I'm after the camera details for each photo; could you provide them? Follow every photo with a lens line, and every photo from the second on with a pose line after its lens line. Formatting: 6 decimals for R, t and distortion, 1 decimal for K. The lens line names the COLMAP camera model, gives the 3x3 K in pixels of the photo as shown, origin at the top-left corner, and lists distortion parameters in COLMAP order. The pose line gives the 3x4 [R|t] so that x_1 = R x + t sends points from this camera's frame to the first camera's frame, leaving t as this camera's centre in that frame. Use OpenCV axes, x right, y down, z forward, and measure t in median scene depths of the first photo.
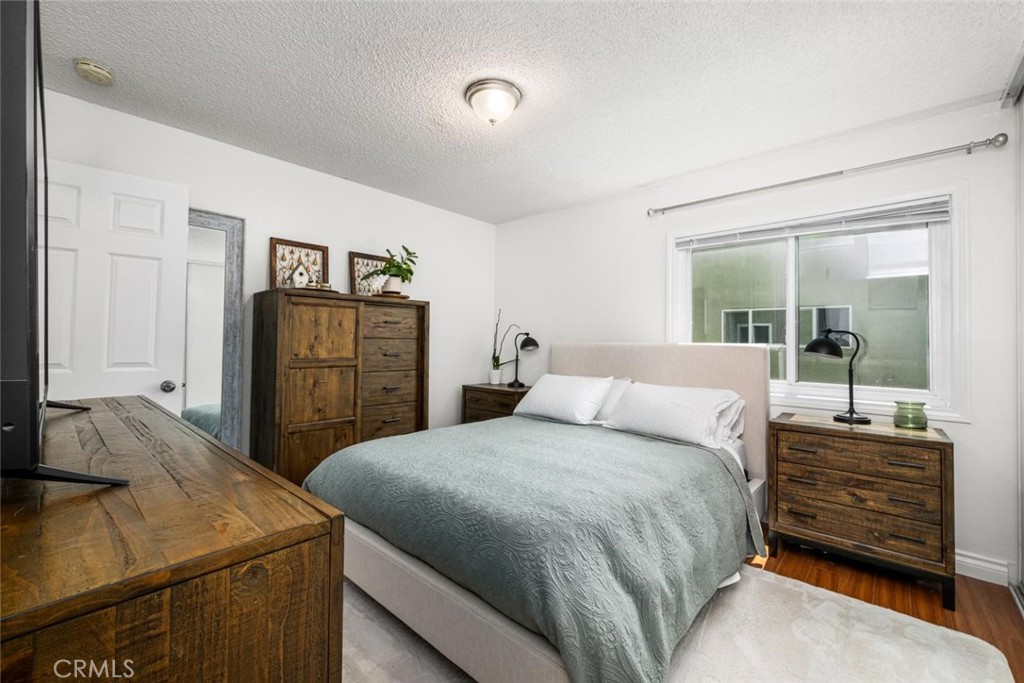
lens RADIAL K [[419.5, 0, 512.0], [0, 419.5, 340.7], [0, 0, 1]] dist [0.003276, 0.000092]
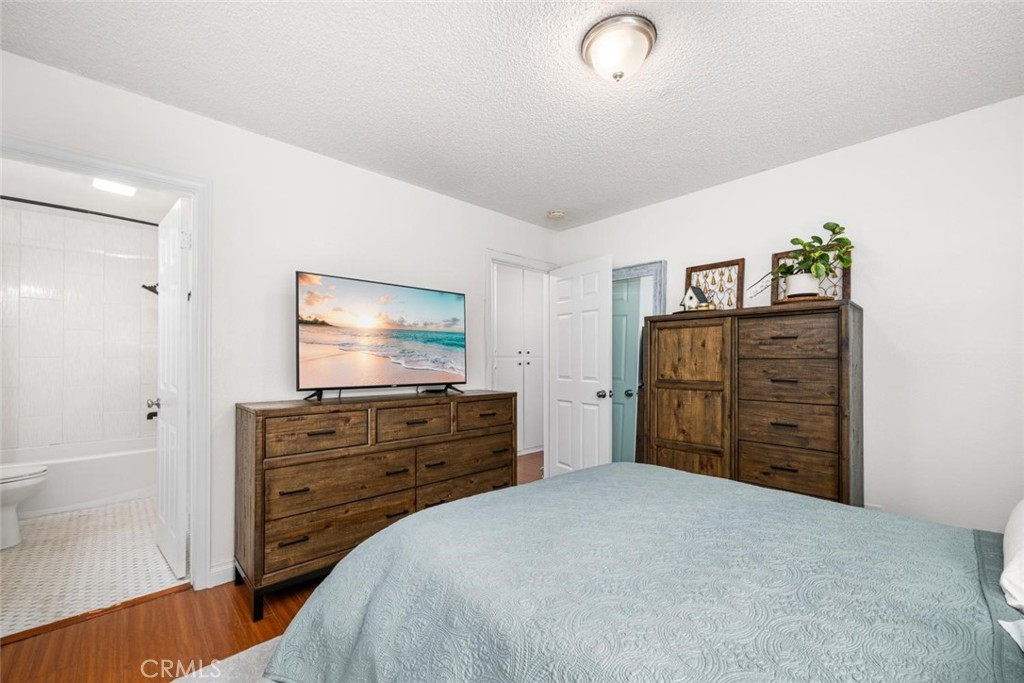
lens RADIAL K [[419.5, 0, 516.8], [0, 419.5, 362.8], [0, 0, 1]] dist [0.003276, 0.000092]
pose [[-0.063203, -0.007125, -0.997975, 0.553541], [0.001455, 0.999973, -0.007231, 0.007366], [0.998000, -0.001909, -0.063191, 0.643317]]
